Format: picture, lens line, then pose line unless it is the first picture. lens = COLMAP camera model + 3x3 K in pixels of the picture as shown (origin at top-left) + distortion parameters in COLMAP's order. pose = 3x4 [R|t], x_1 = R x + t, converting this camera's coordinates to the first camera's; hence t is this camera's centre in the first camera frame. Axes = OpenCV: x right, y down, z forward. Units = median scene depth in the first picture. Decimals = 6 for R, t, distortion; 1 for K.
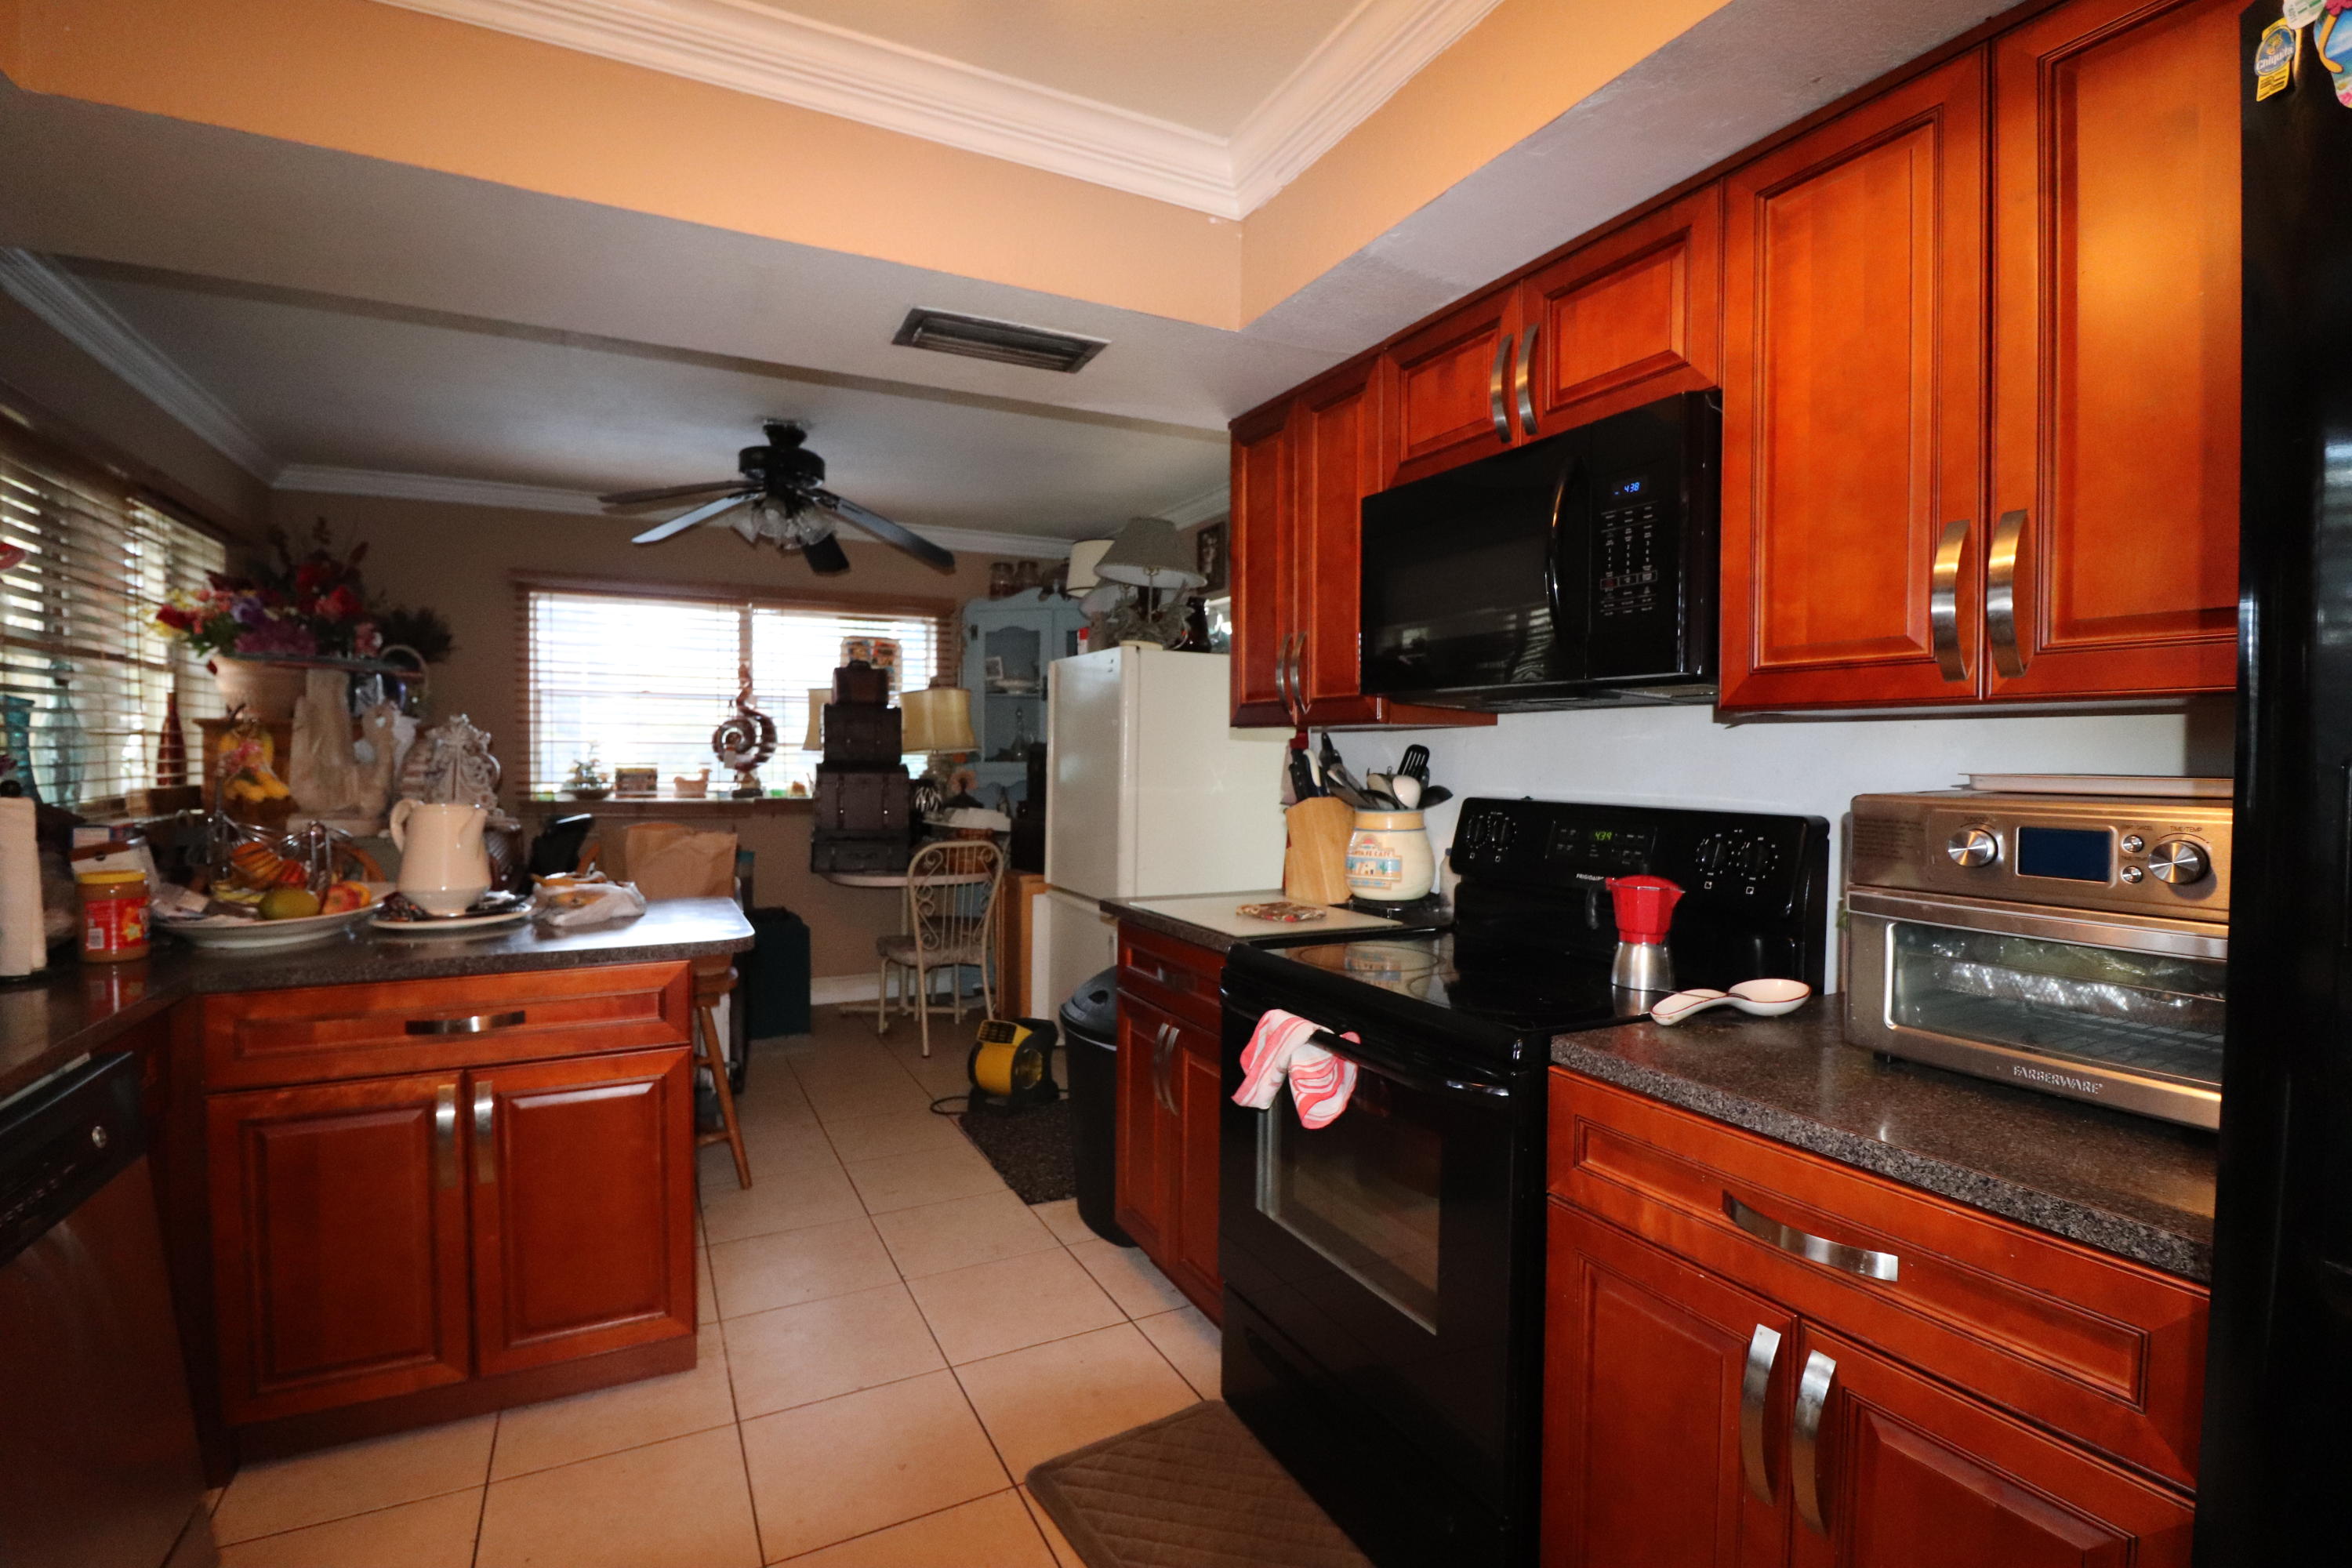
lens RADIAL K [[1085.2, 0, 1176.0], [0, 1085.2, 784.0], [0, 0, 1]] dist [-0.000346, -0.012482]
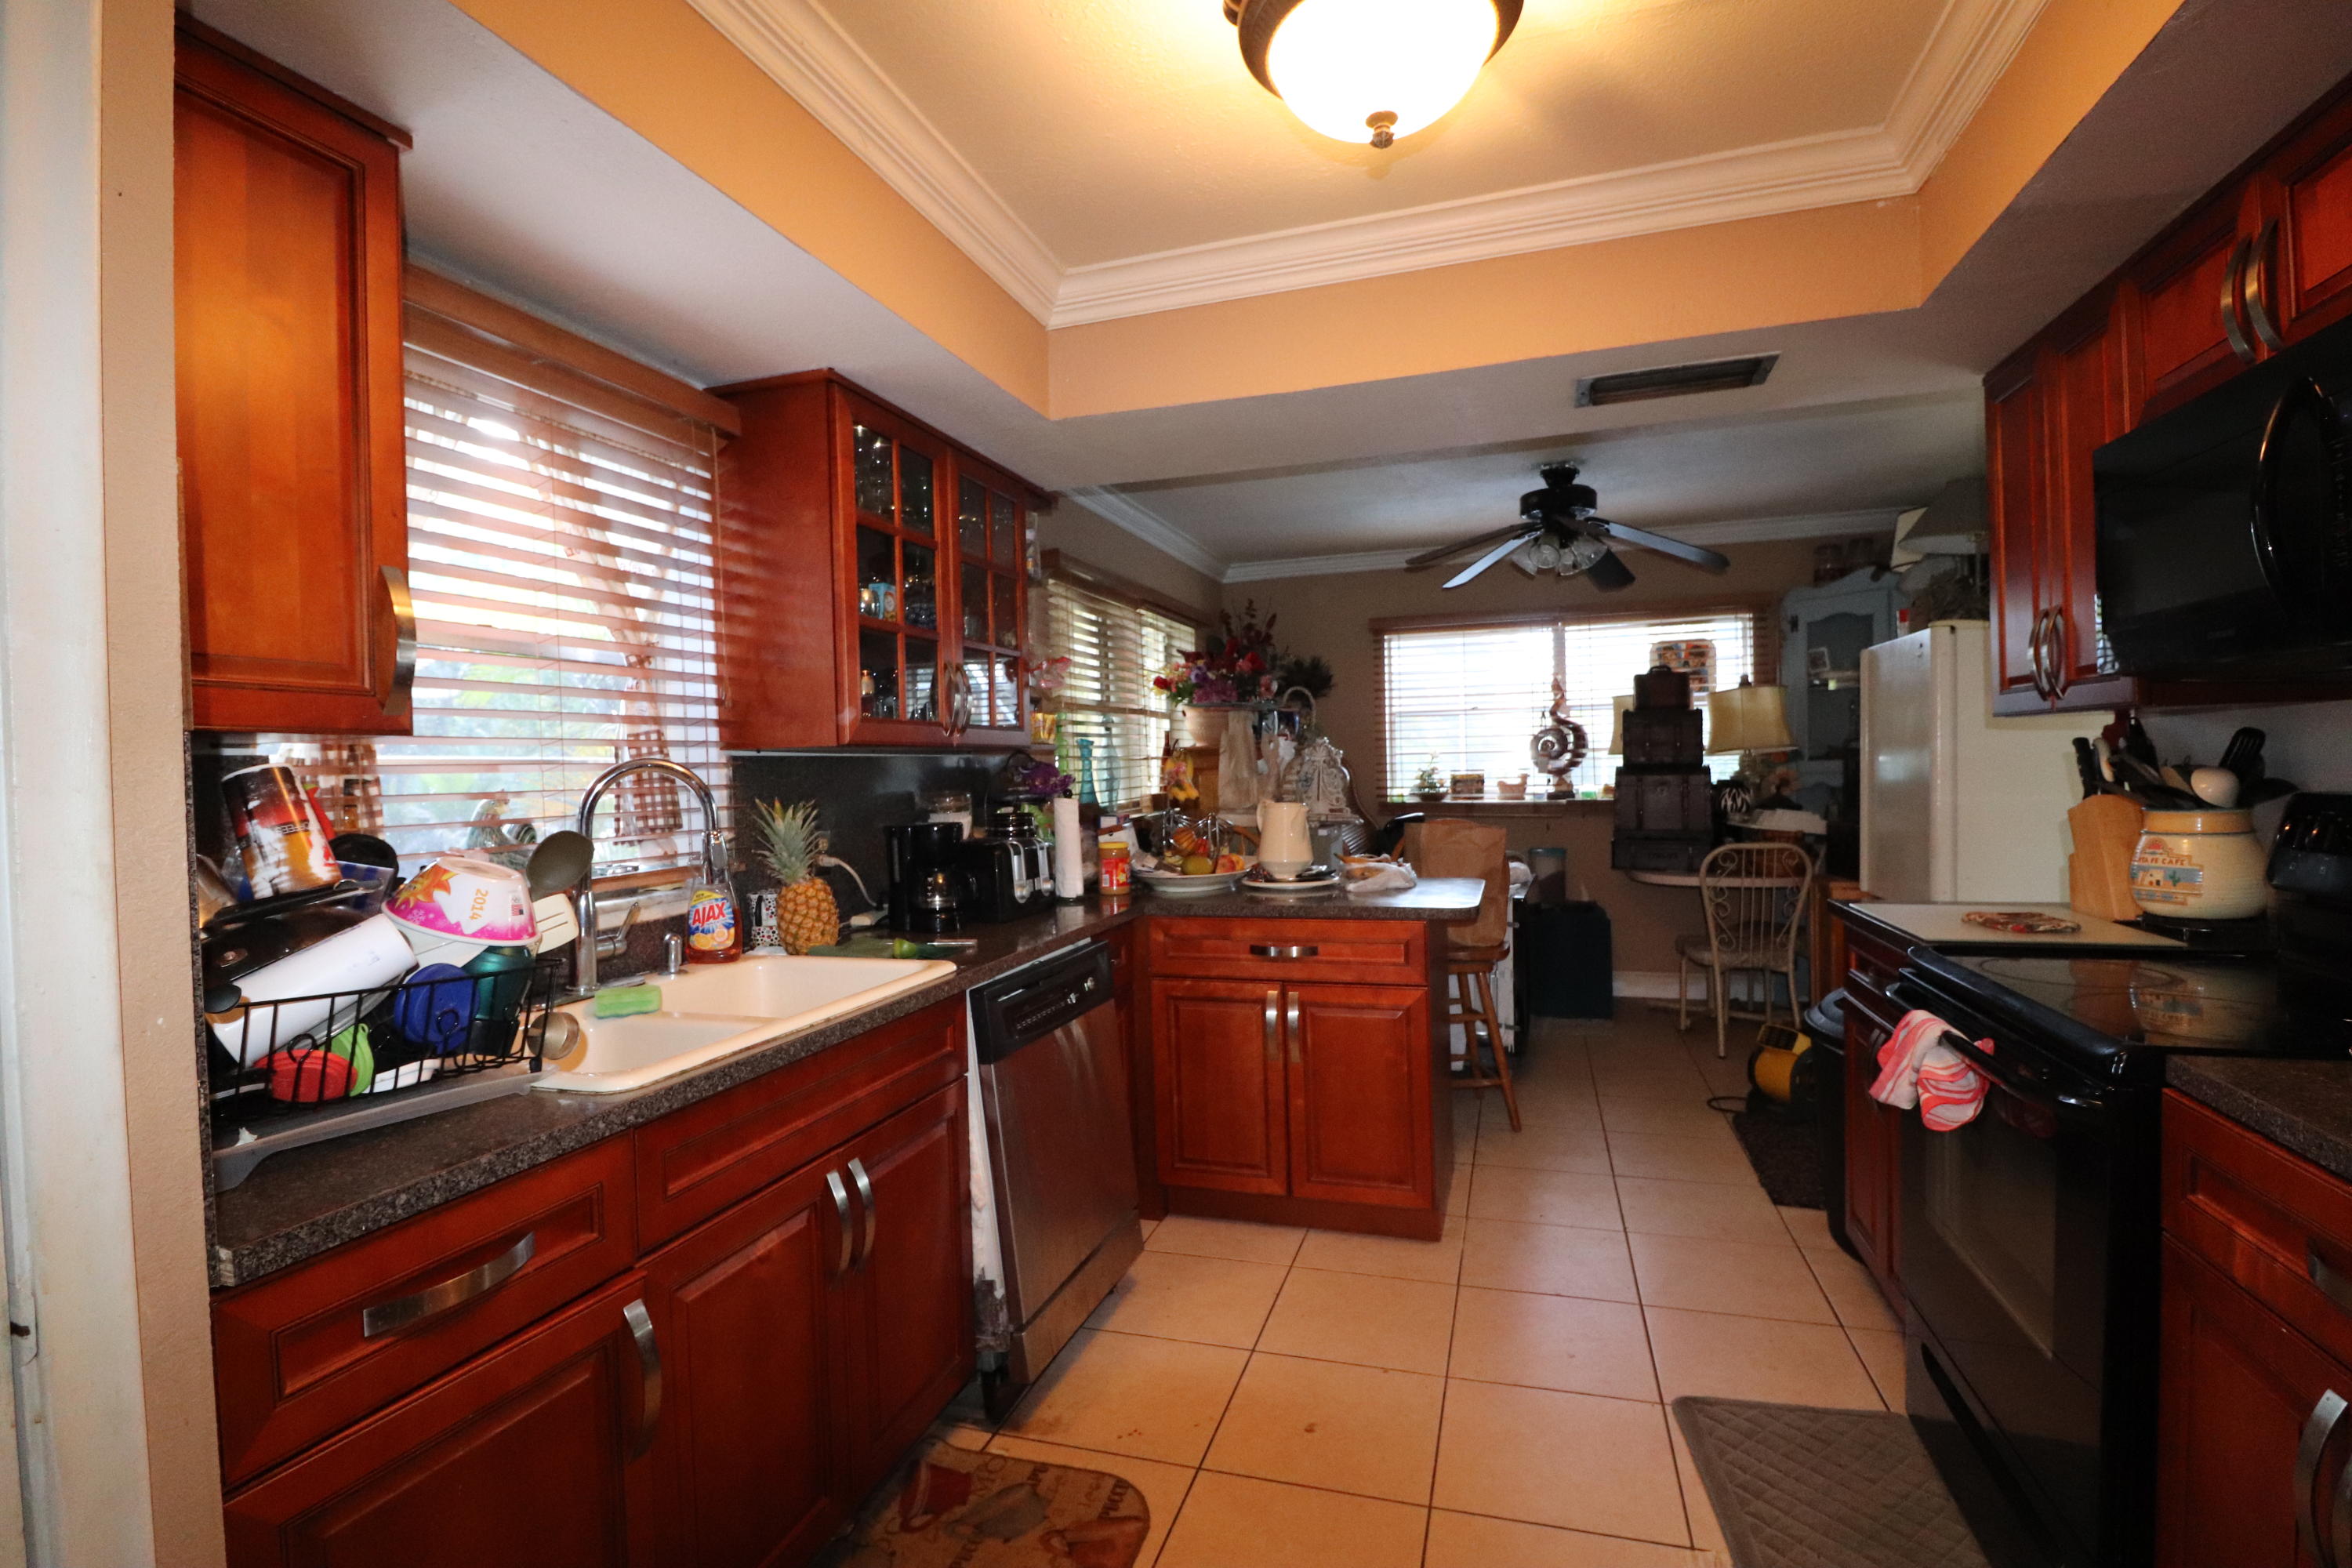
lens RADIAL K [[1085.2, 0, 1176.0], [0, 1085.2, 784.0], [0, 0, 1]] dist [-0.000346, -0.012482]
pose [[0.710926, -0.013096, -0.703145, 0.151155], [0.010713, 0.999912, -0.007791, 0.002172], [0.703185, -0.001994, 0.711004, -0.081823]]
